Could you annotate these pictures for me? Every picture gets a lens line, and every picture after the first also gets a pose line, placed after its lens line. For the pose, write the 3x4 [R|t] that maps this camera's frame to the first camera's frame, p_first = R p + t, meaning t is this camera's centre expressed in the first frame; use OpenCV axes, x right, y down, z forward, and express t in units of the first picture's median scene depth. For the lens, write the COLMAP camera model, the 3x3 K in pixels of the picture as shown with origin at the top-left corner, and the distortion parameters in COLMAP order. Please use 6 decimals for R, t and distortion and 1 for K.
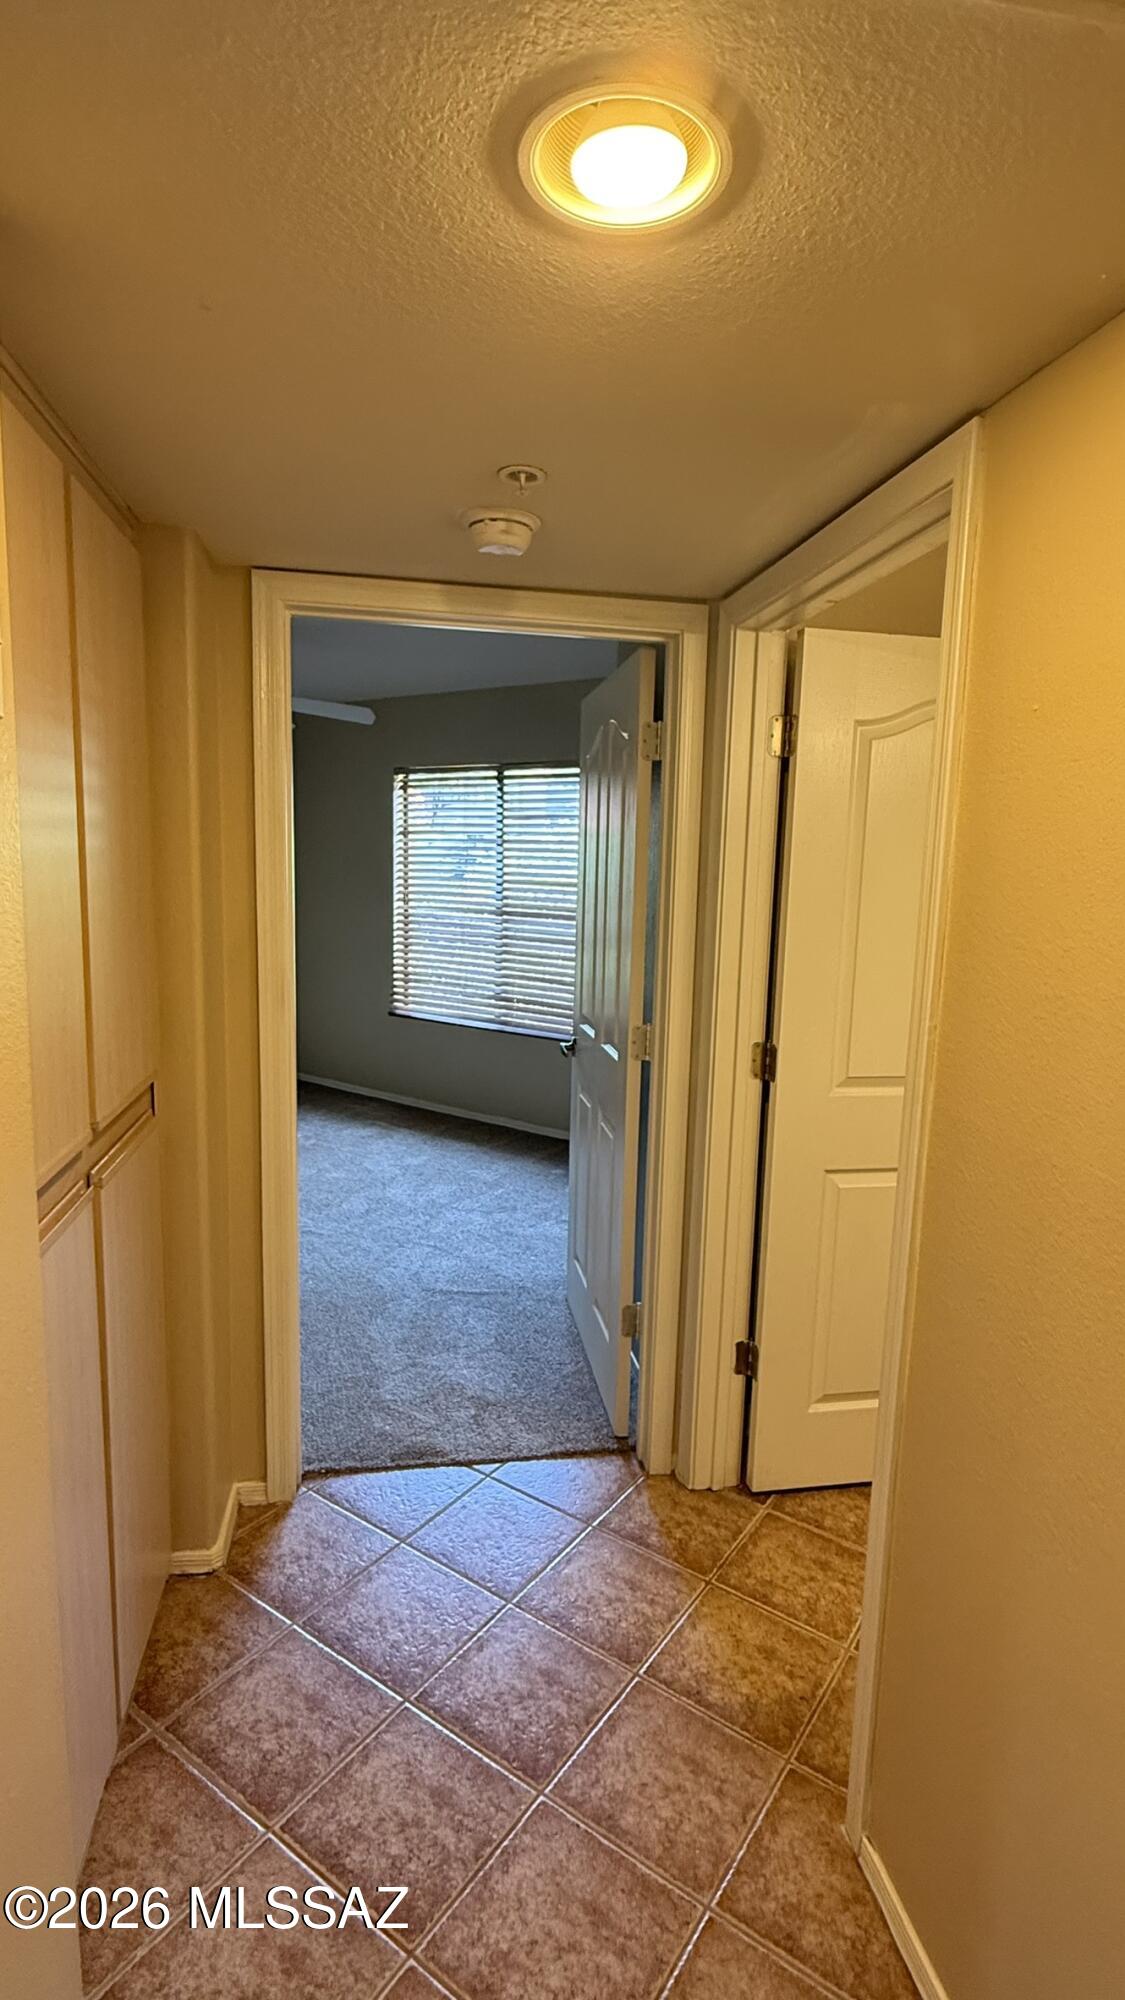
lens RADIAL K [[999.7, 0, 562.5], [0, 999.7, 1000.0], [0, 0, 1]] dist [0.000987, 0.000853]
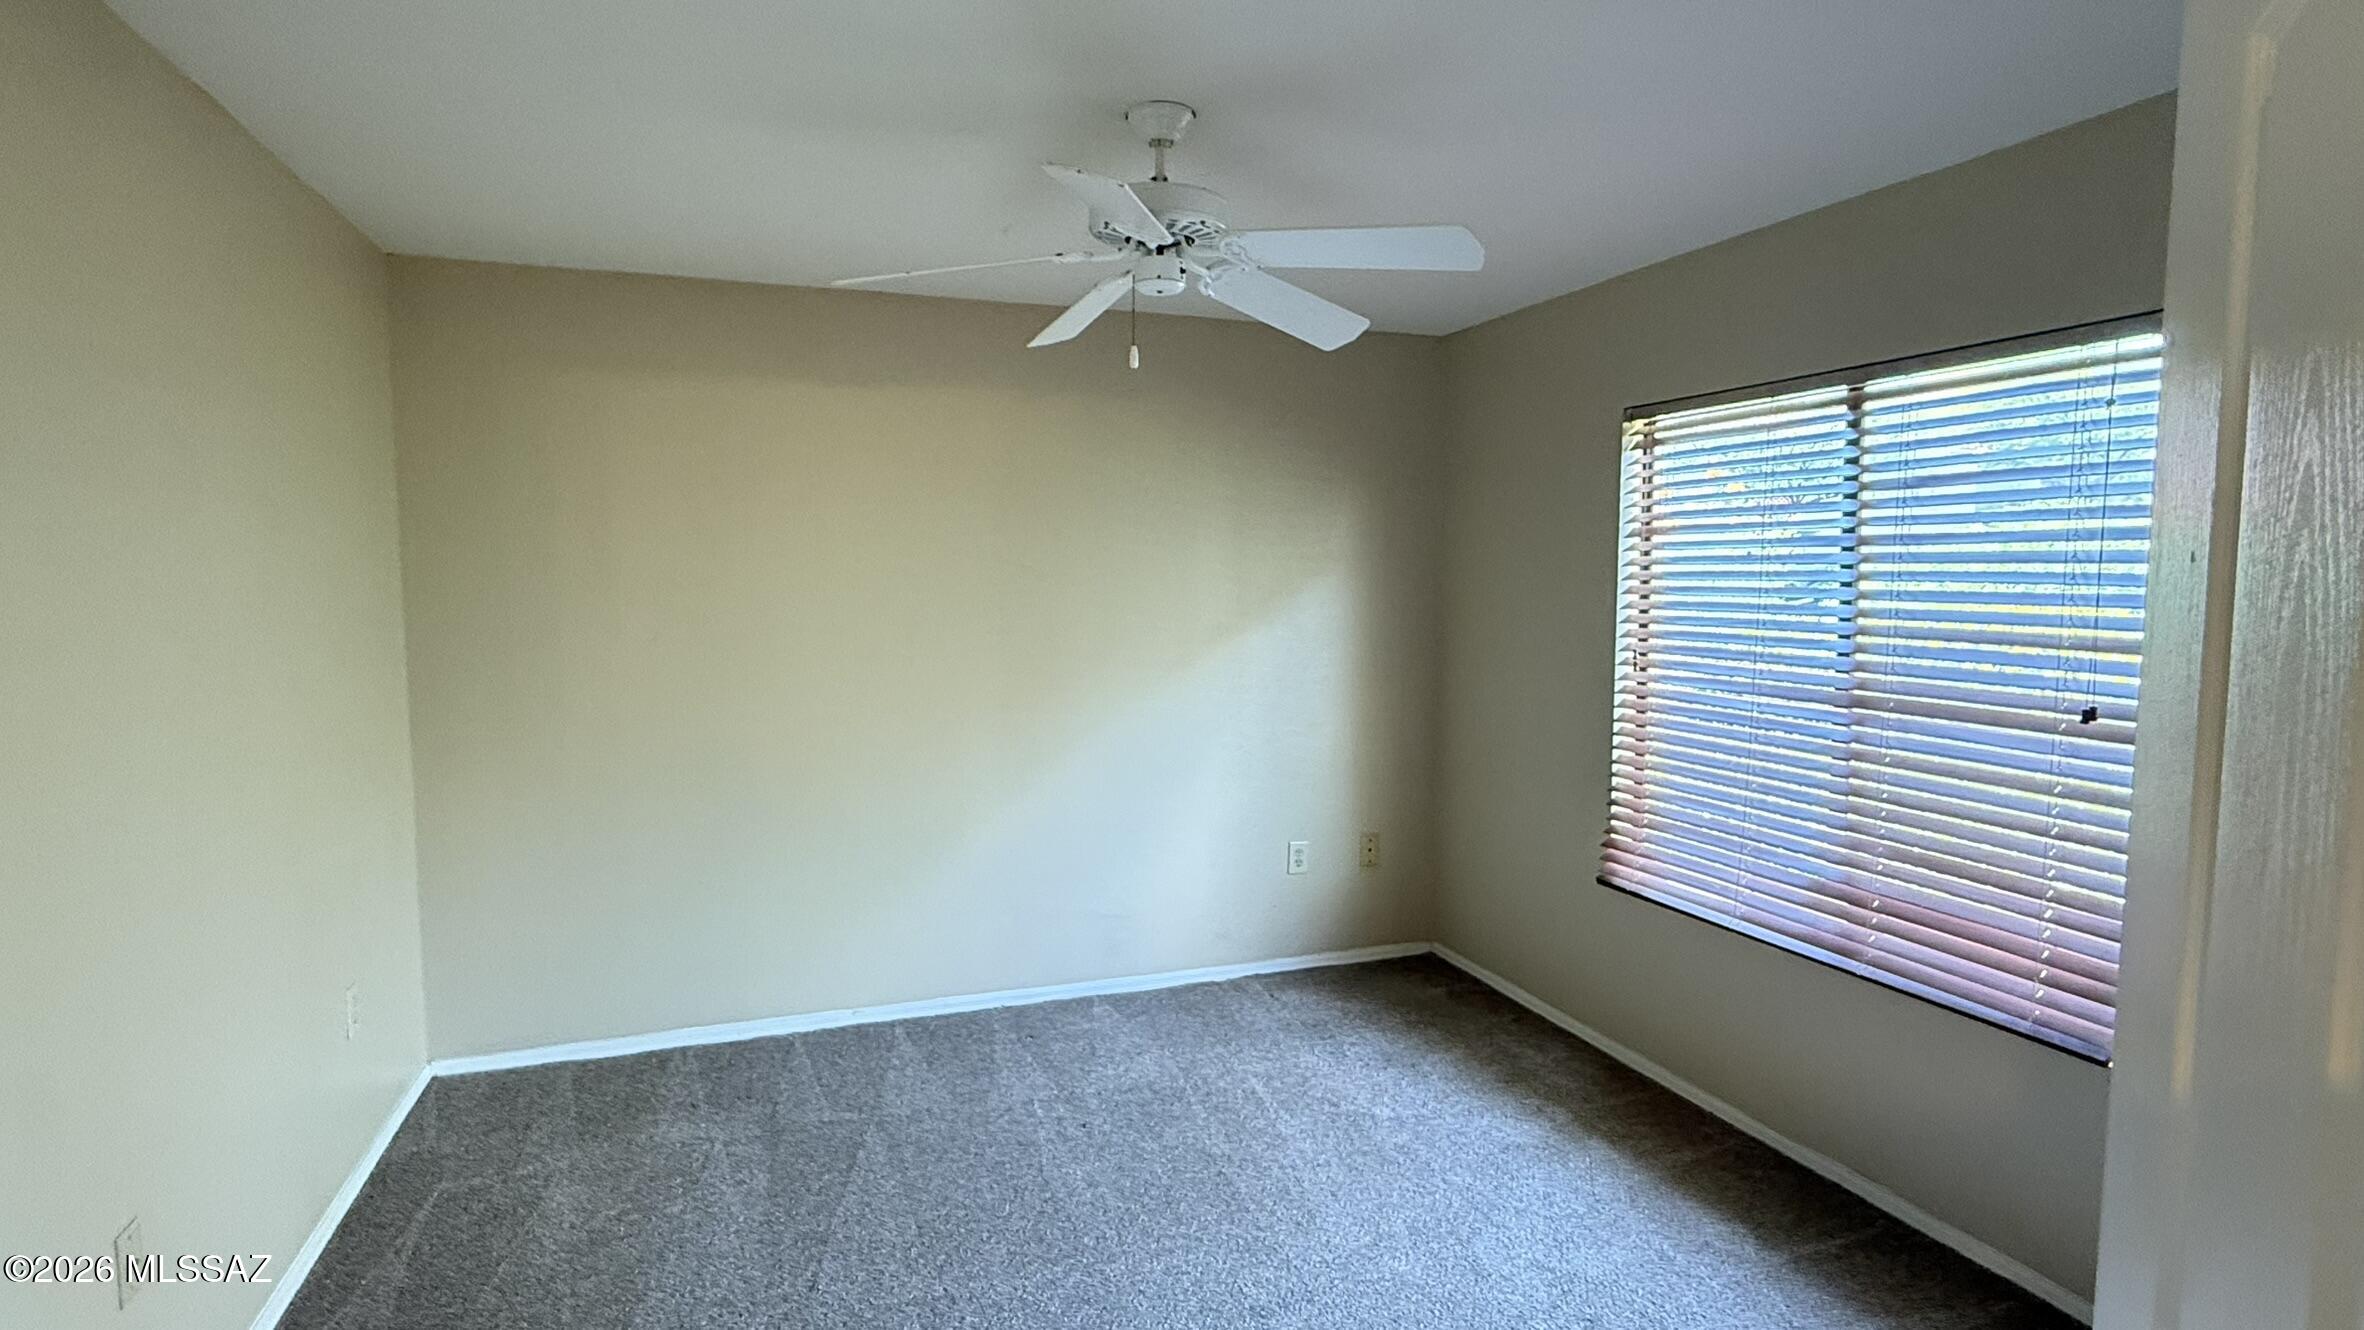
lens RADIAL K [[1181.6, 0, 1181.9], [0, 1181.6, 669.1], [0, 0, 1]] dist [0.000987, 0.000853]
pose [[0.817817, 0.024059, -0.574975, -0.001691], [-0.061873, 0.997010, -0.046287, -0.058424], [0.572142, 0.073430, 0.816861, 0.400301]]
